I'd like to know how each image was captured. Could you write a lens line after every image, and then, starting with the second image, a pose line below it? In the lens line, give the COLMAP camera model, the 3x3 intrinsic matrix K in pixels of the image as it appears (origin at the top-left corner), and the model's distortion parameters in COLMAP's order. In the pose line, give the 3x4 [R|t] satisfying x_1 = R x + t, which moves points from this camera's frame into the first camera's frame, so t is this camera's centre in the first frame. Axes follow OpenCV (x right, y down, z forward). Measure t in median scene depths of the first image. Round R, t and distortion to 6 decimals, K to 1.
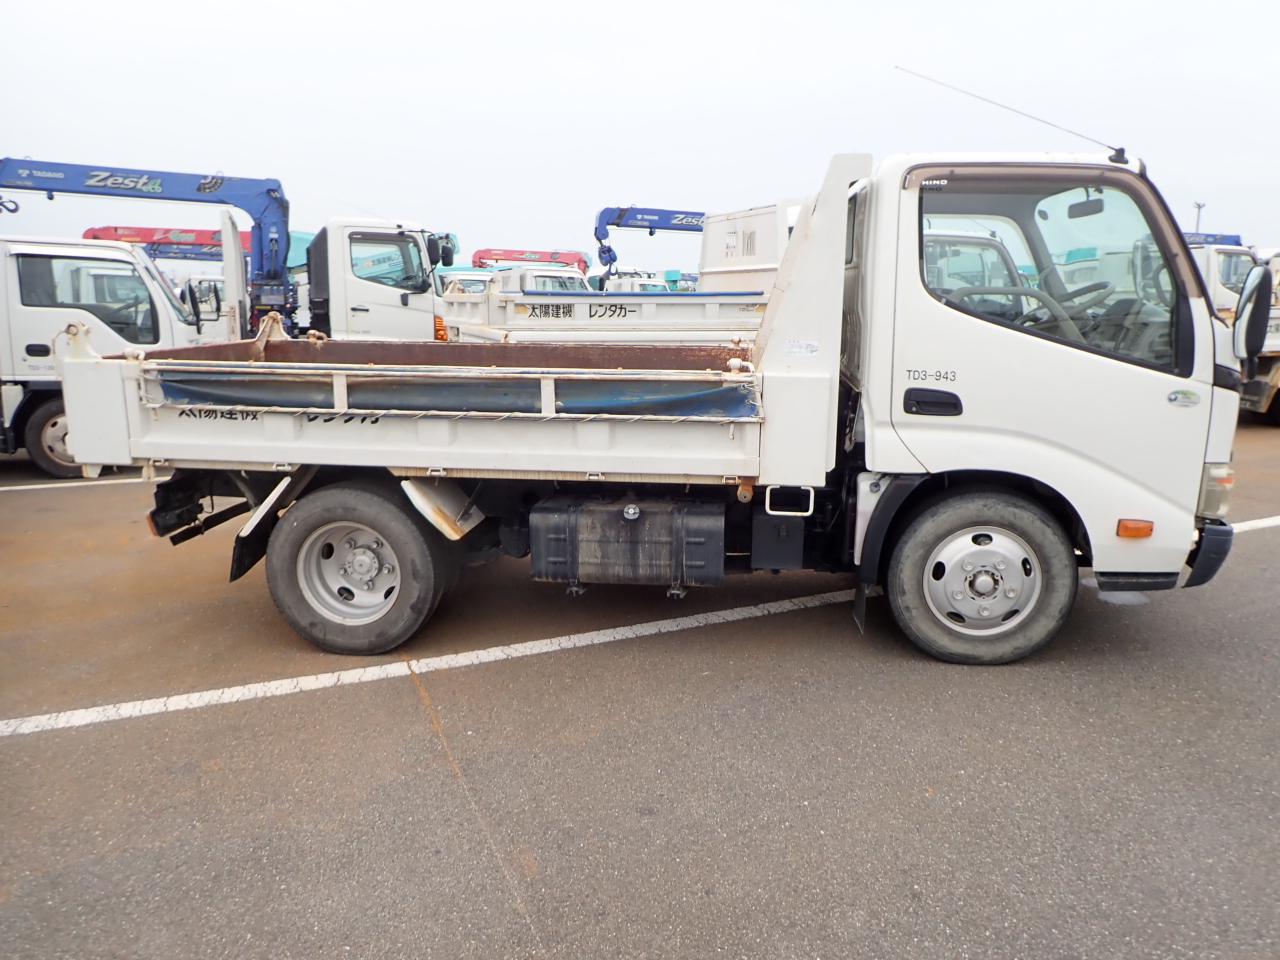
lens RADIAL K [[929.8, 0, 640.0], [0, 929.8, 480.0], [0, 0, 1]] dist [0.015178, 0.005019]
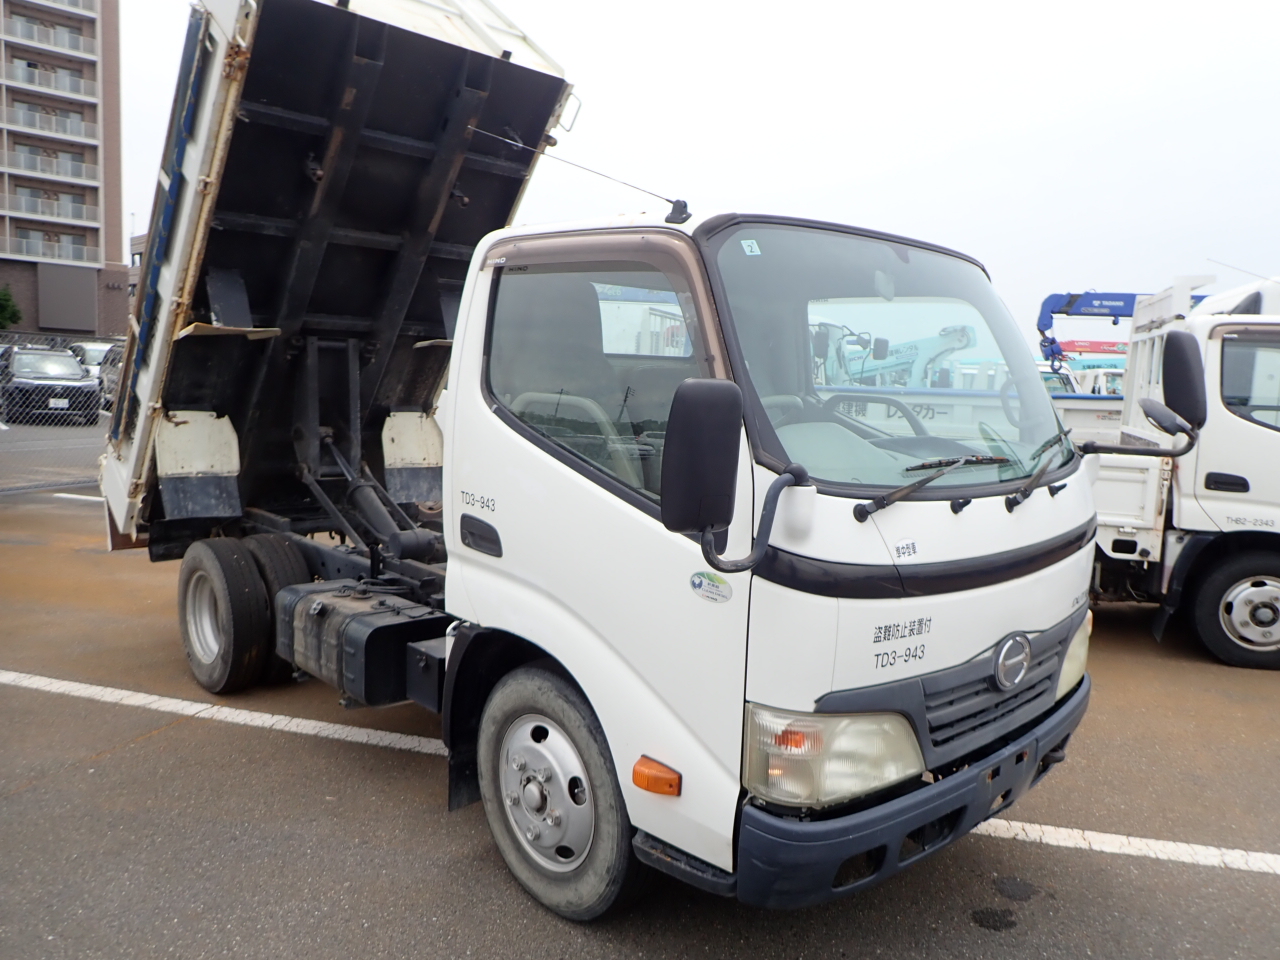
lens RADIAL K [[920.6, 0, 640.0], [0, 920.6, 480.0], [0, 0, 1]] dist [-0.001207, 0.001187]
pose [[0.747519, 0.092383, -0.657785, 0.843062], [-0.153436, 0.987514, -0.035676, -0.114542], [0.646276, 0.127596, 0.752360, 0.455925]]
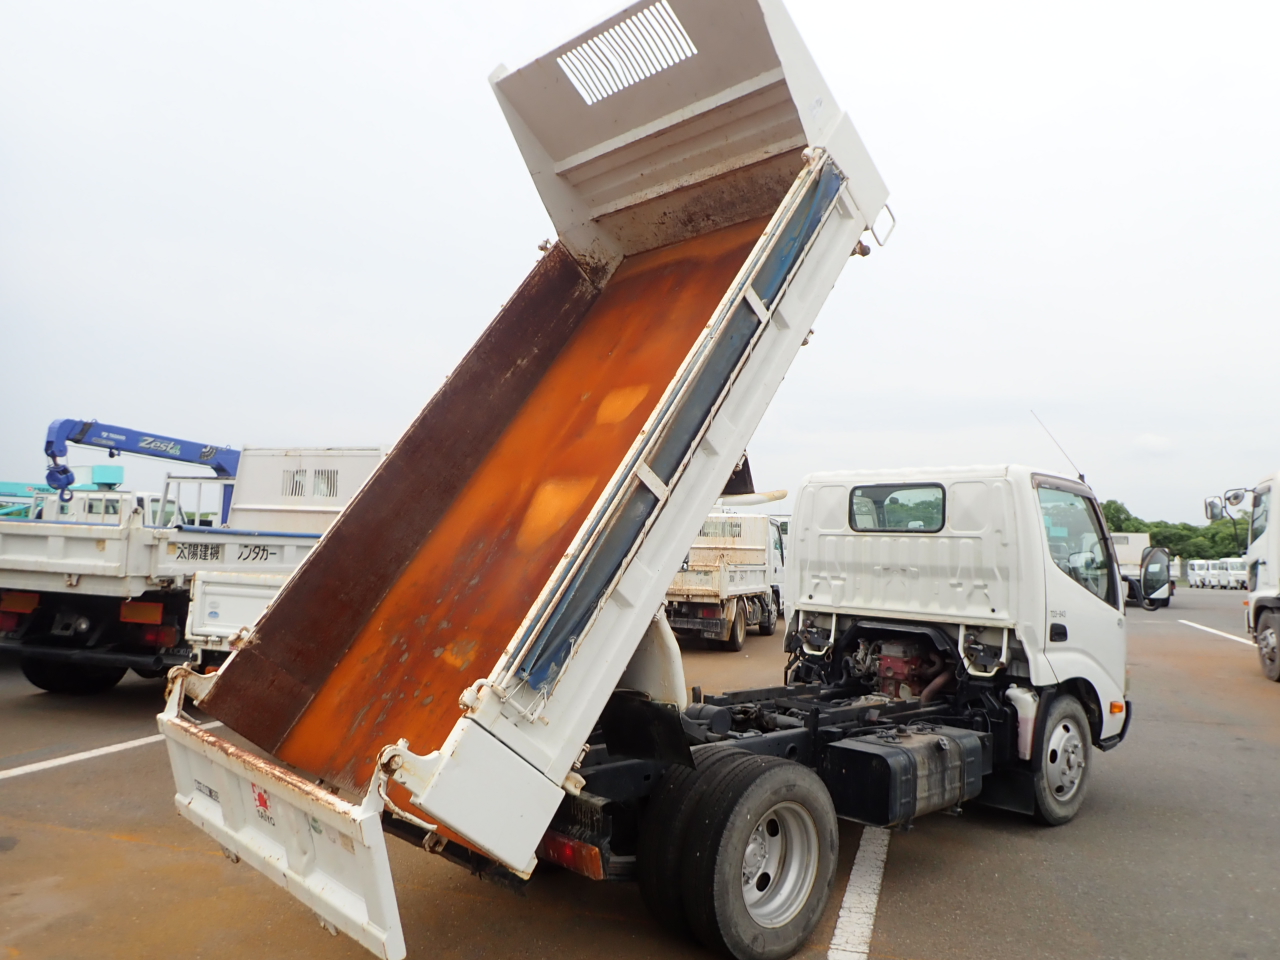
lens RADIAL K [[951.7, 0, 645.6], [0, 951.7, 506.3], [0, 0, 1]] dist [-0.001902, 0.001631]
pose [[0.640994, 0.055444, 0.765541, -1.105070], [0.116963, 0.978683, -0.168815, -0.091734], [-0.758582, 0.197750, 0.620845, 0.479049]]
